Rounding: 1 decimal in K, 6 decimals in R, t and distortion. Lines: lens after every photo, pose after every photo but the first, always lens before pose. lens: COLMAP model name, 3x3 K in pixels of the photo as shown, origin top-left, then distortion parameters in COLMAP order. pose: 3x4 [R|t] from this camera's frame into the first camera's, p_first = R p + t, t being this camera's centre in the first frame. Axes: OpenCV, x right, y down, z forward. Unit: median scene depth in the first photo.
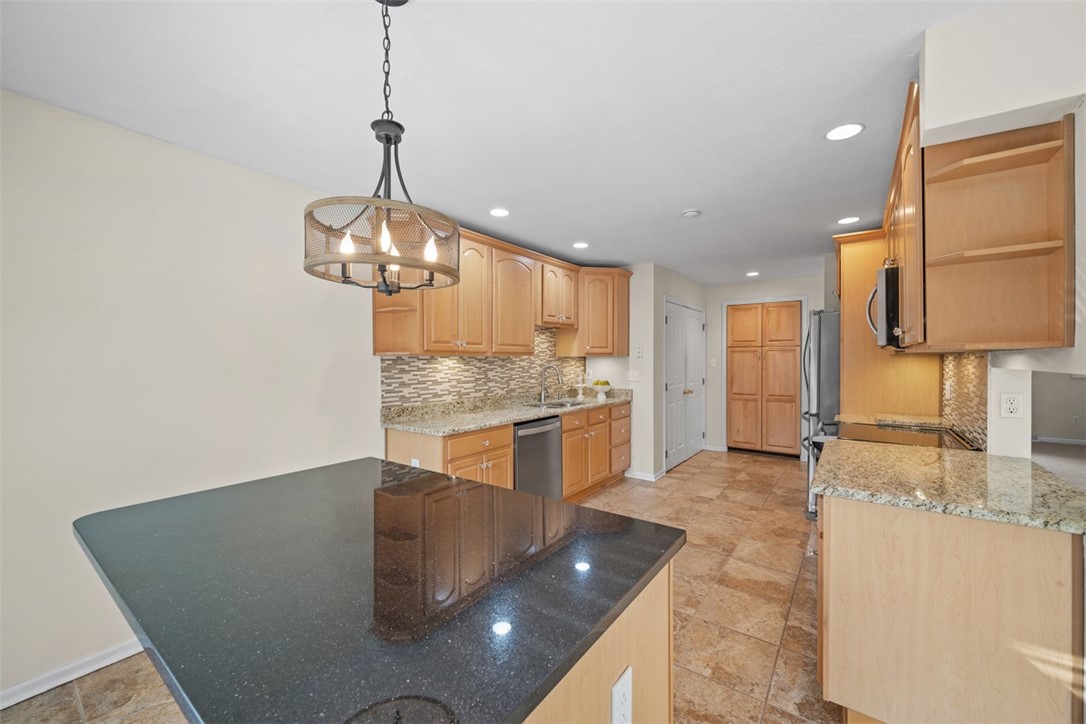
lens RADIAL K [[424.2, 0, 543.1], [0, 424.2, 358.5], [0, 0, 1]] dist [-0.000987, 0.001085]
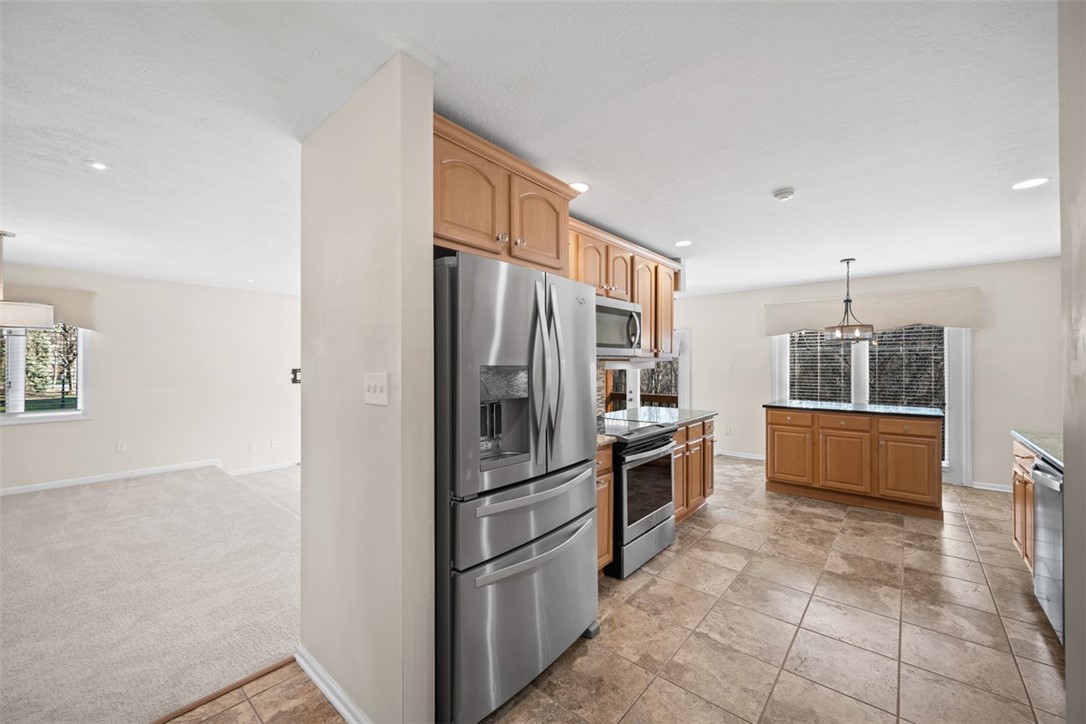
lens RADIAL K [[424.2, 0, 545.2], [0, 424.2, 361.2], [0, 0, 1]] dist [-0.000987, 0.001085]
pose [[-0.997226, 0.004725, 0.074282, 0.652860], [0.004268, 0.999971, -0.006306, -0.003118], [-0.074310, -0.005971, -0.997217, 1.611907]]
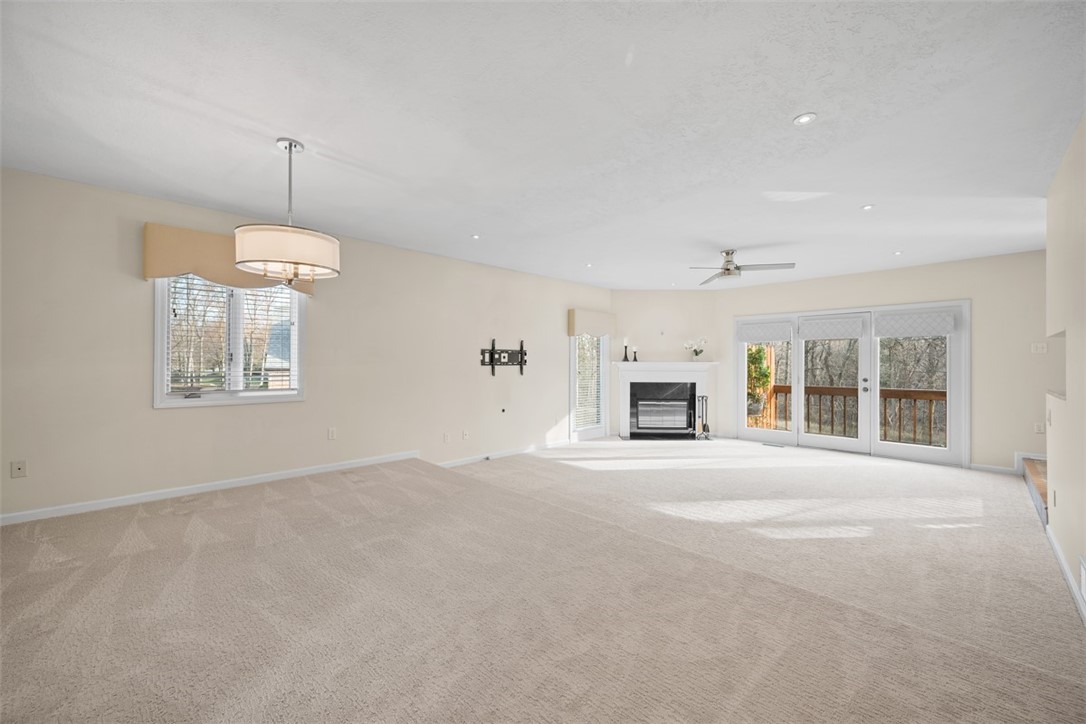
lens RADIAL K [[424.2, 0, 542.3], [0, 424.2, 362.2], [0, 0, 1]] dist [-0.000987, 0.001085]
pose [[-0.986327, 0.000323, 0.164803, 1.384883], [0.000221, 1.000000, -0.000635, 0.064754], [-0.164803, -0.000590, -0.986326, 1.399831]]
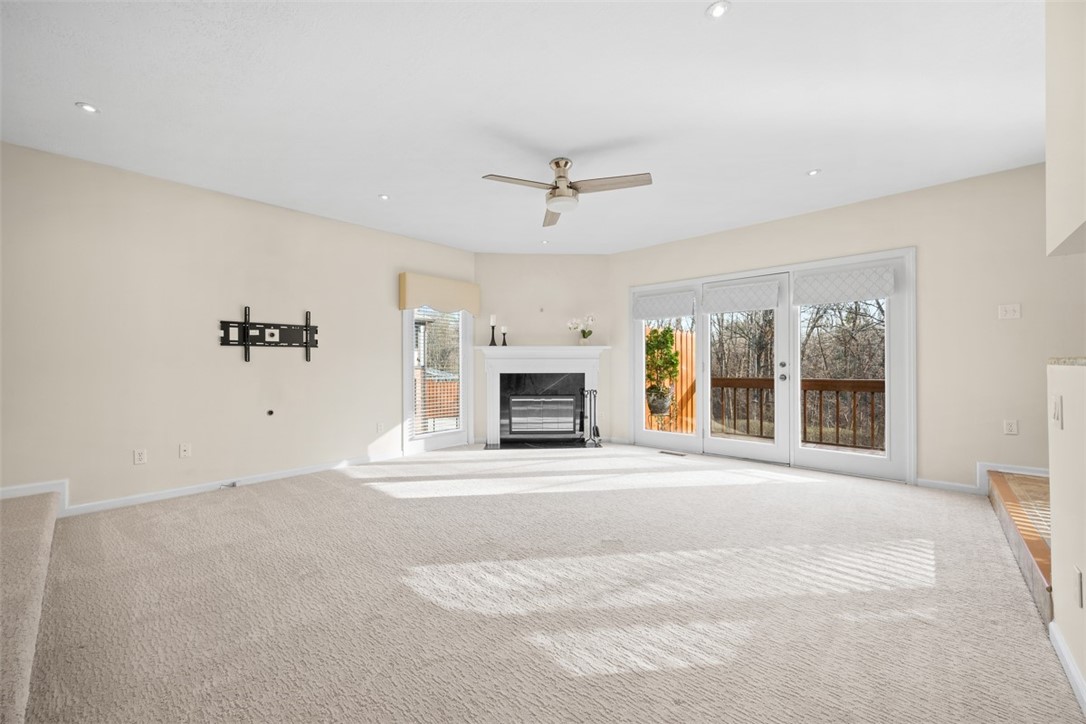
lens RADIAL K [[424.2, 0, 542.2], [0, 424.2, 363.5], [0, 0, 1]] dist [-0.000987, 0.001085]
pose [[-0.994138, 0.007423, 0.107859, 0.963835], [0.007482, 0.999972, 0.000136, 0.126840], [-0.107855, 0.000943, -0.994166, 0.838619]]
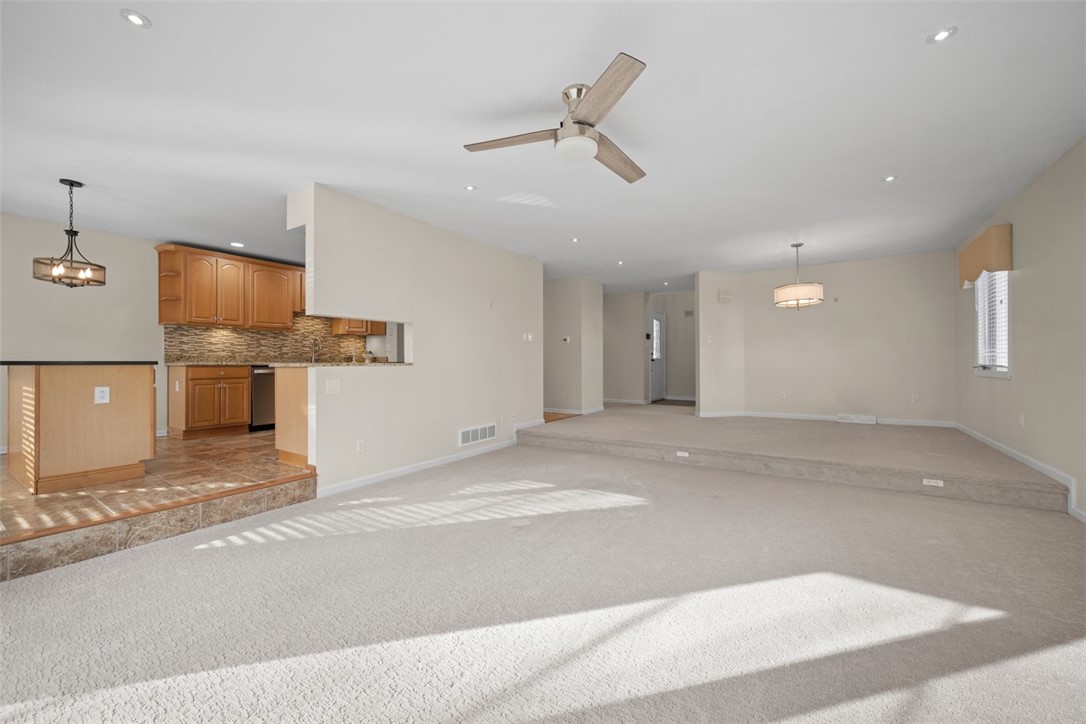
lens RADIAL K [[424.2, 0, 543.0], [0, 424.2, 359.1], [0, 0, 1]] dist [-0.000987, 0.001085]
pose [[0.998917, -0.000380, 0.046518, 0.932061], [0.000742, 0.999970, -0.007761, 0.126148], [-0.046513, 0.007787, 0.998887, -0.701052]]
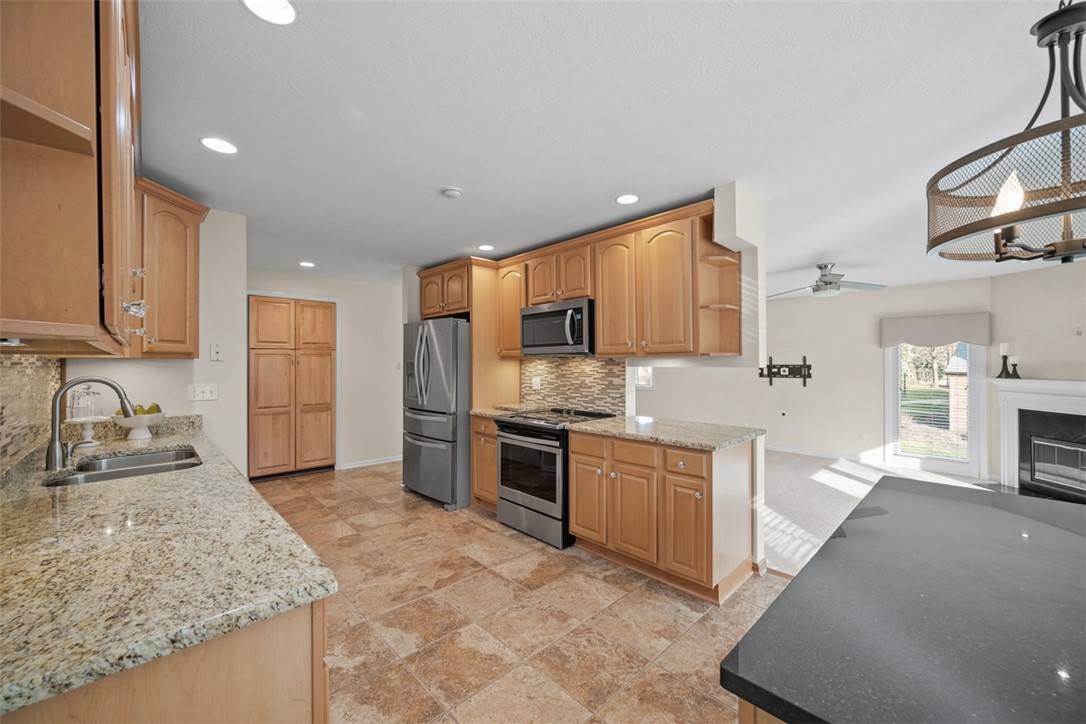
lens RADIAL K [[424.2, 0, 543.7], [0, 424.2, 360.8], [0, 0, 1]] dist [-0.000987, 0.001085]
pose [[0.171427, 0.005138, 0.985183, -0.397483], [0.003684, 0.999976, -0.005856, 0.003420], [-0.985190, 0.004633, 0.171404, 0.576223]]
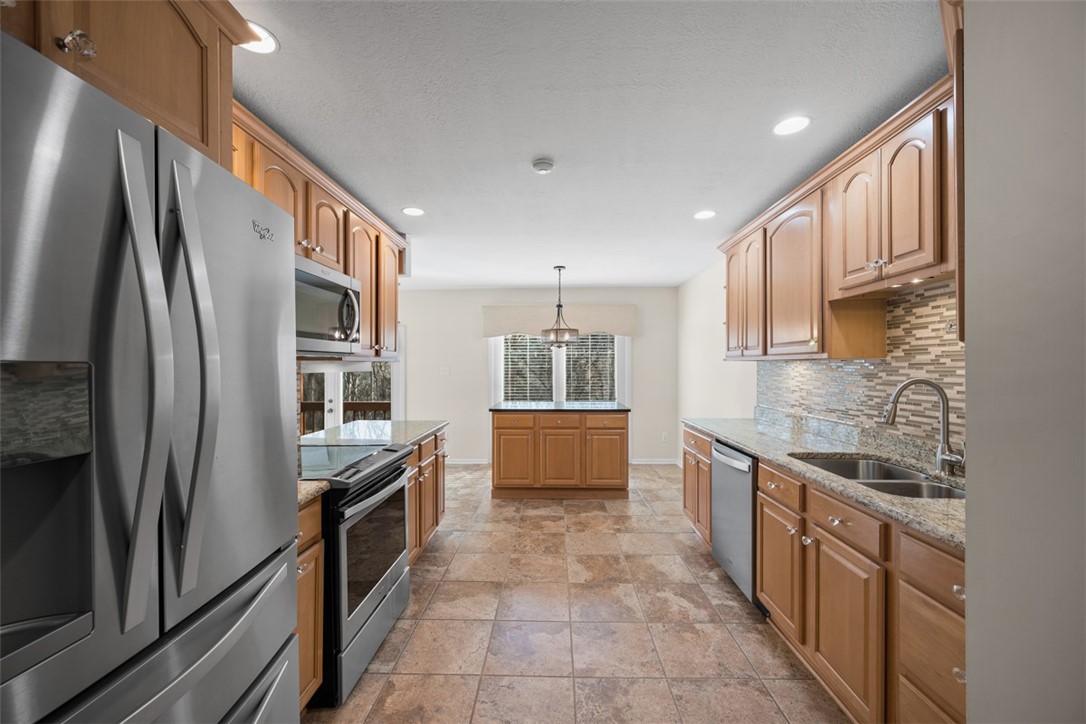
lens RADIAL K [[424.2, 0, 542.0], [0, 424.2, 367.8], [0, 0, 1]] dist [-0.000987, 0.001085]
pose [[-0.823140, 0.007723, -0.567786, 0.654044], [0.006121, 0.999970, 0.004728, 0.001448], [0.567806, 0.000416, -0.823163, 1.368450]]
